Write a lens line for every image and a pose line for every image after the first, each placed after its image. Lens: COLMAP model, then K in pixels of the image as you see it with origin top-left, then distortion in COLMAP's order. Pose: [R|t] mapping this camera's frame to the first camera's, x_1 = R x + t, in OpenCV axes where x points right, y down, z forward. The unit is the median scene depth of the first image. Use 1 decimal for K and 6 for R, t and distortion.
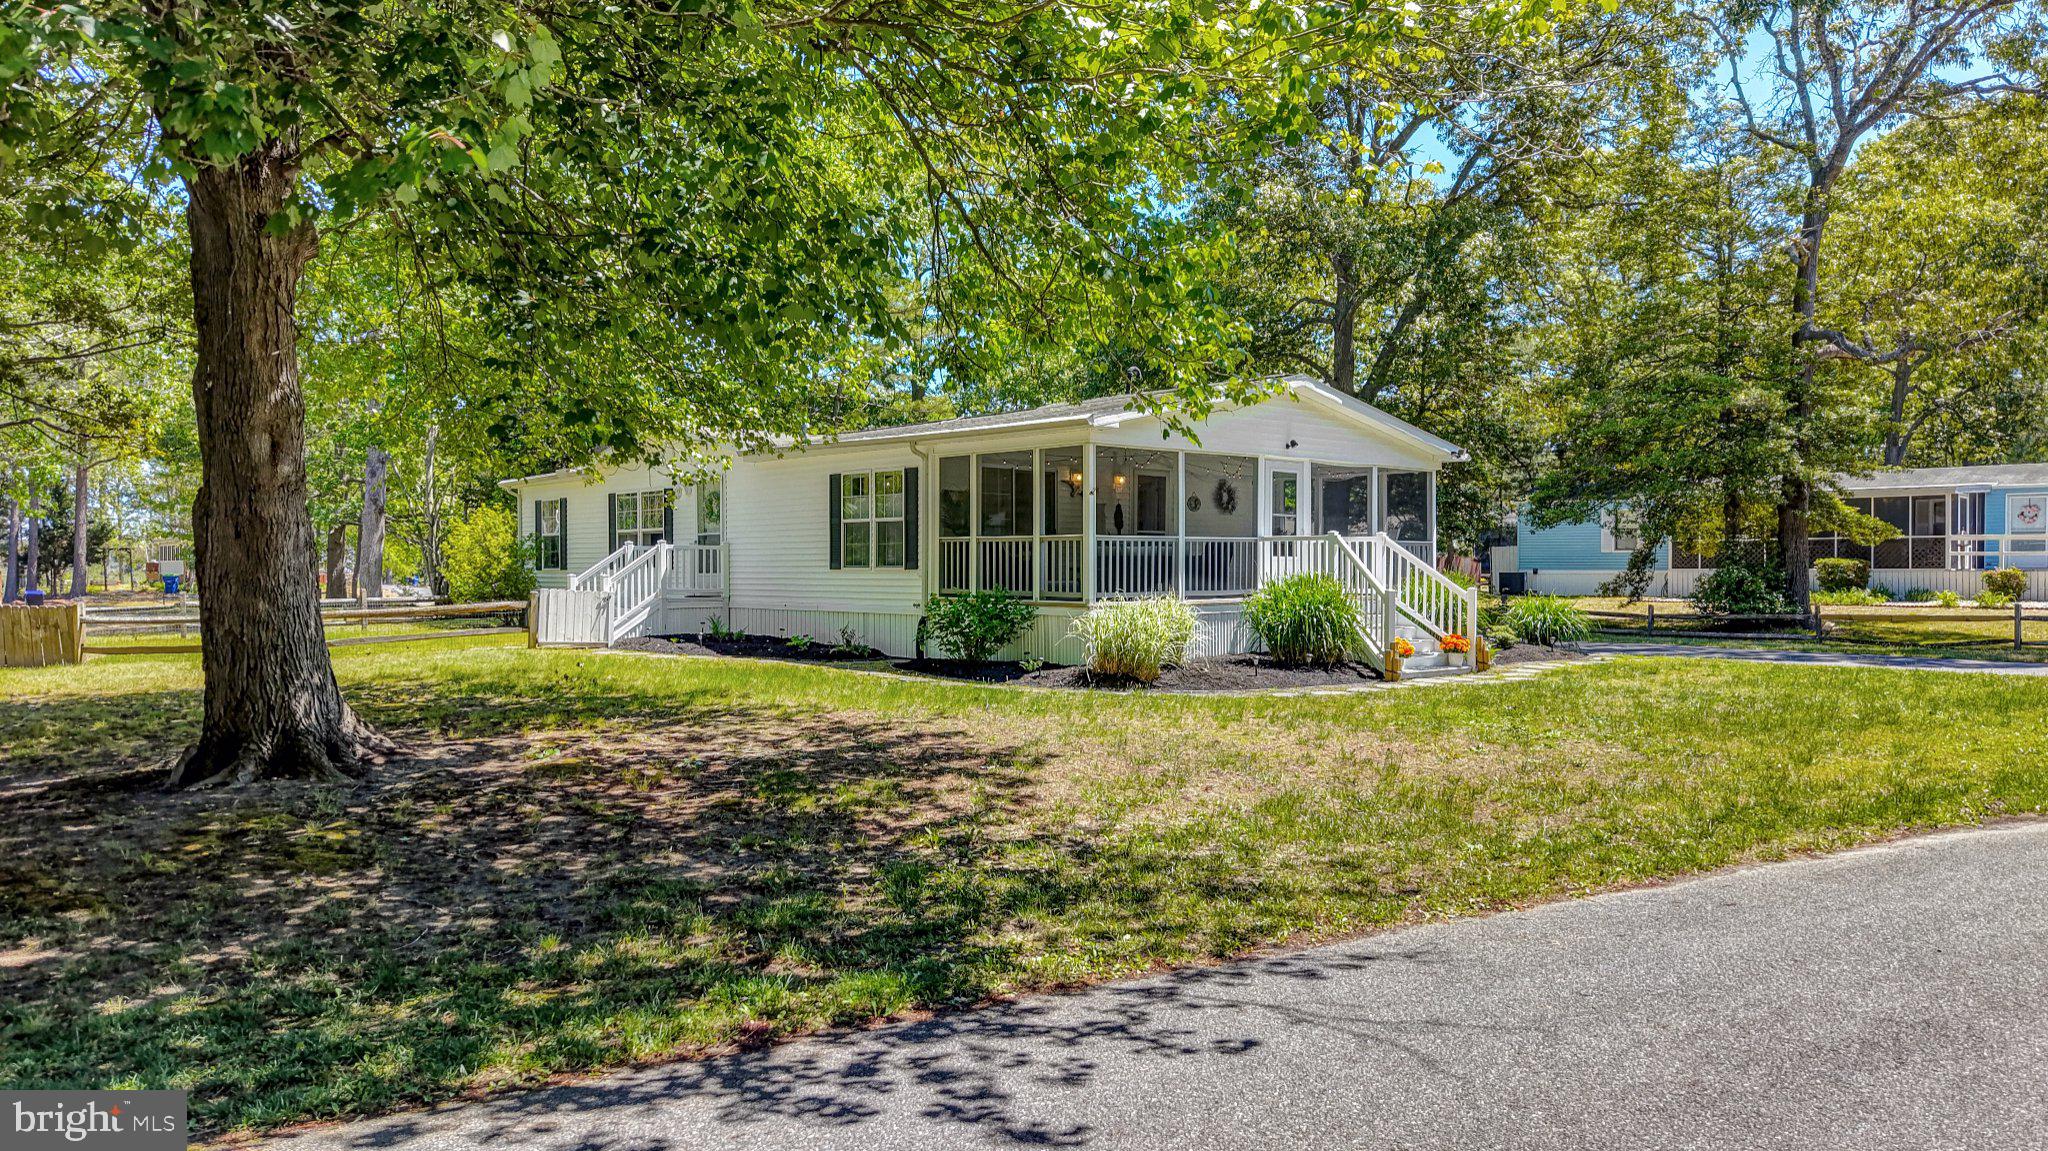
lens RADIAL K [[1404.5, 0, 1024.0], [0, 1404.5, 575.5], [0, 0, 1]] dist [0.066436, -0.100070]
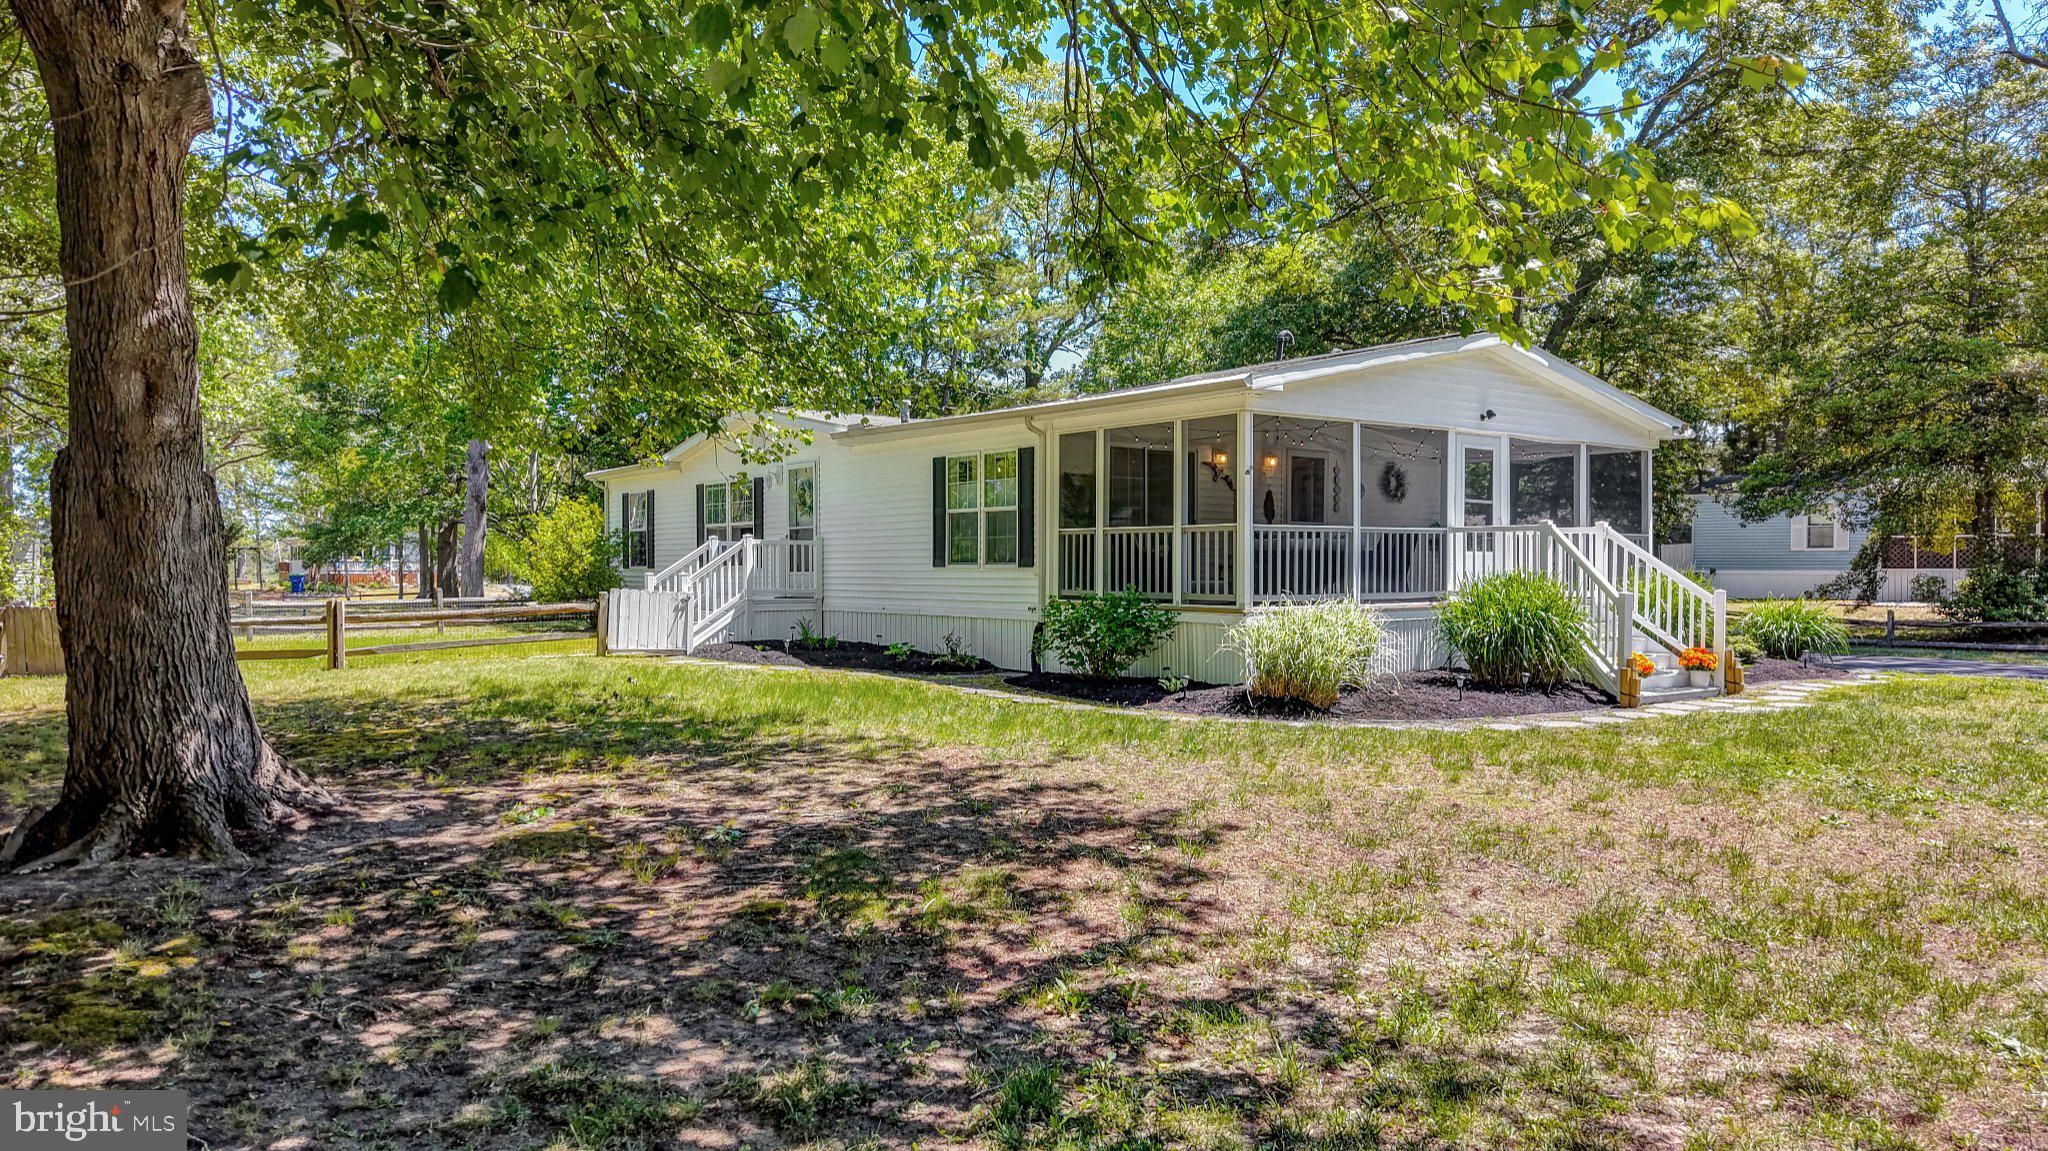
lens RADIAL K [[1389.6, 0, 999.9], [0, 1389.6, 590.0], [0, 0, 1]] dist [0.070233, -0.000086]
pose [[0.995340, 0.002203, -0.096405, -0.016503], [-0.001227, 0.999947, 0.010186, 0.001153], [0.096422, -0.010021, 0.995290, 0.178050]]
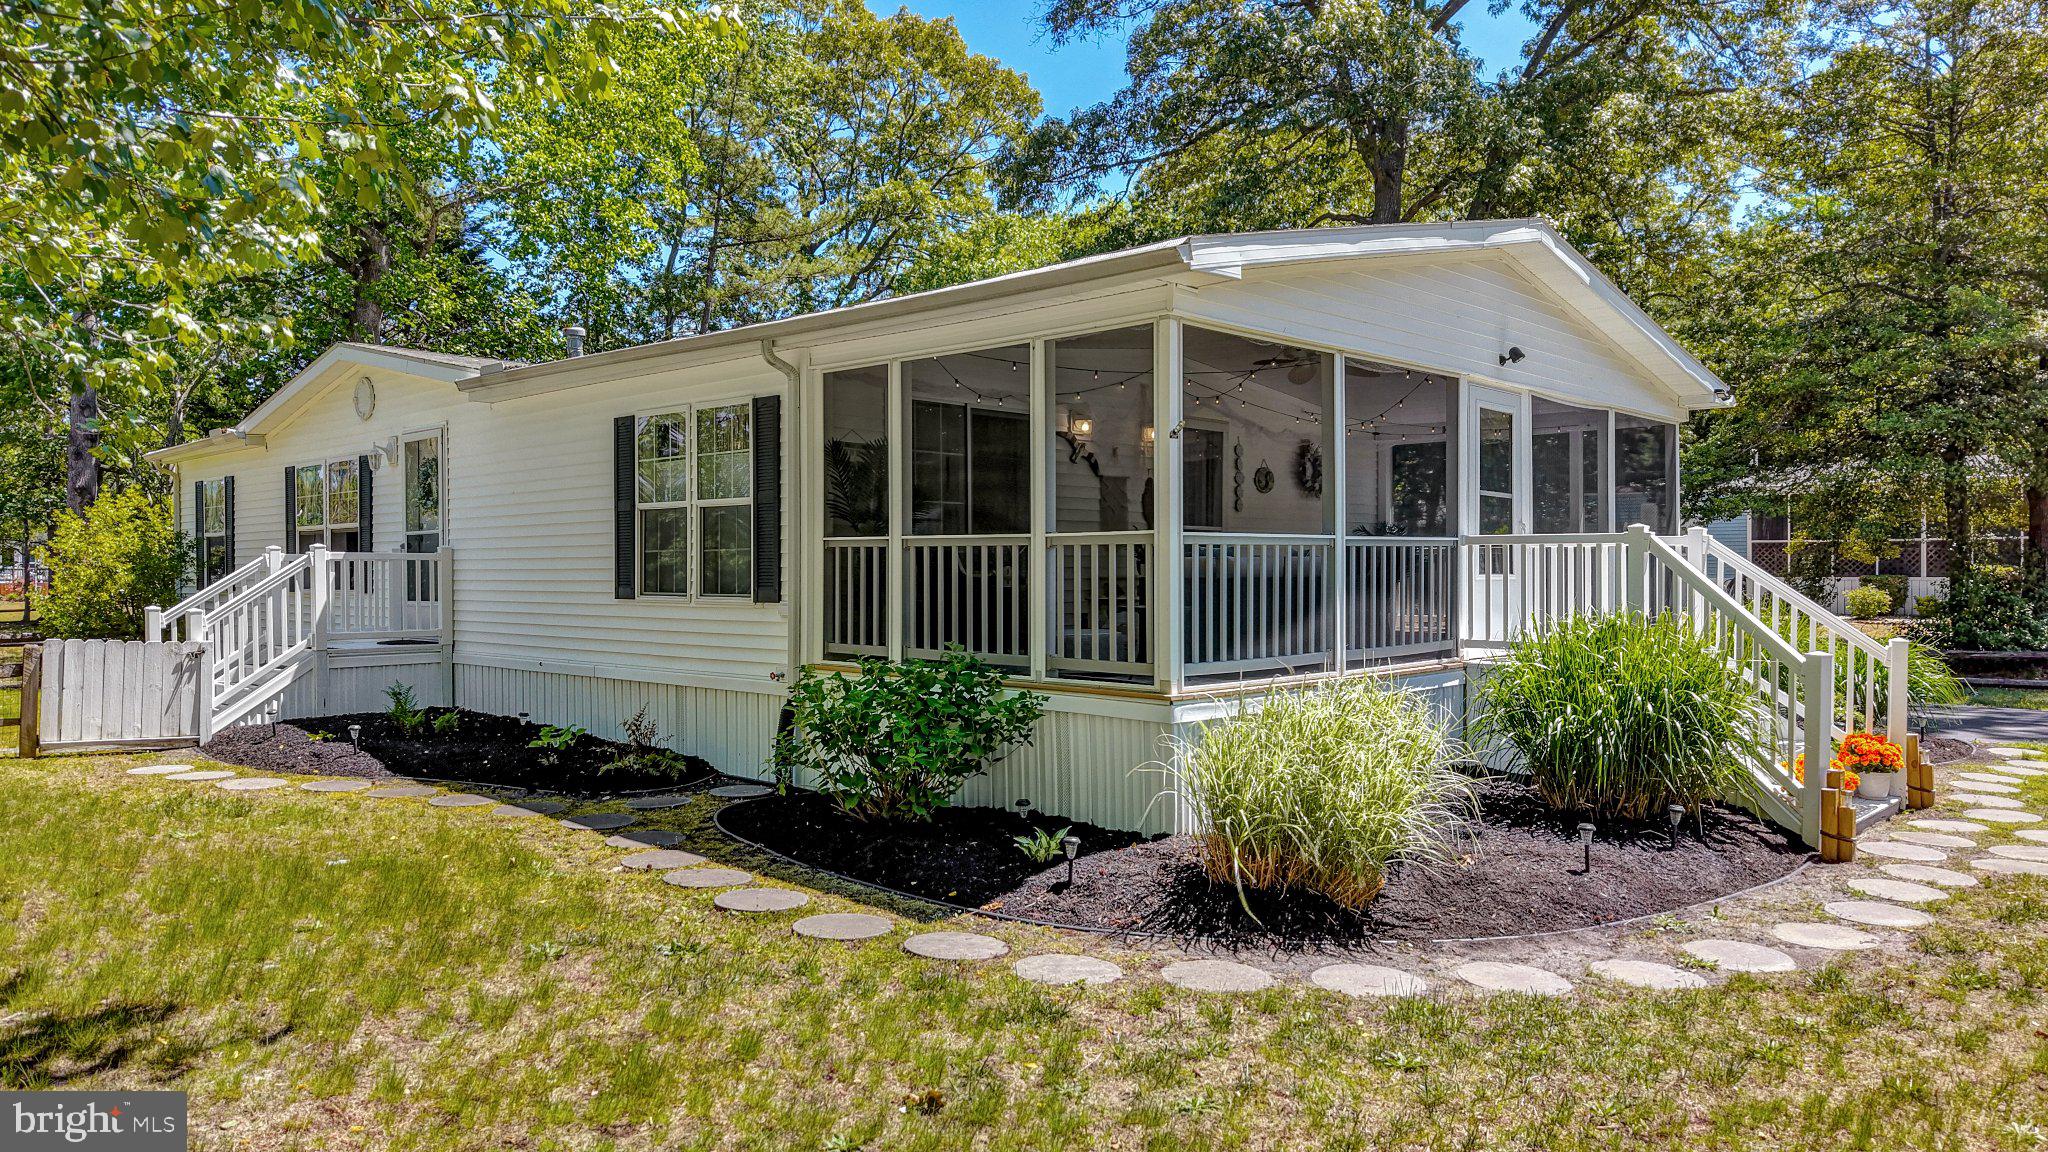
lens RADIAL K [[1404.5, 0, 1024.0], [0, 1404.5, 576.0], [0, 0, 1]] dist [0.066436, -0.100070]
pose [[0.997377, -0.003102, 0.072313, -0.028833], [0.003080, 0.999995, 0.000418, -0.015165], [-0.072314, -0.000195, 0.997382, 0.554821]]
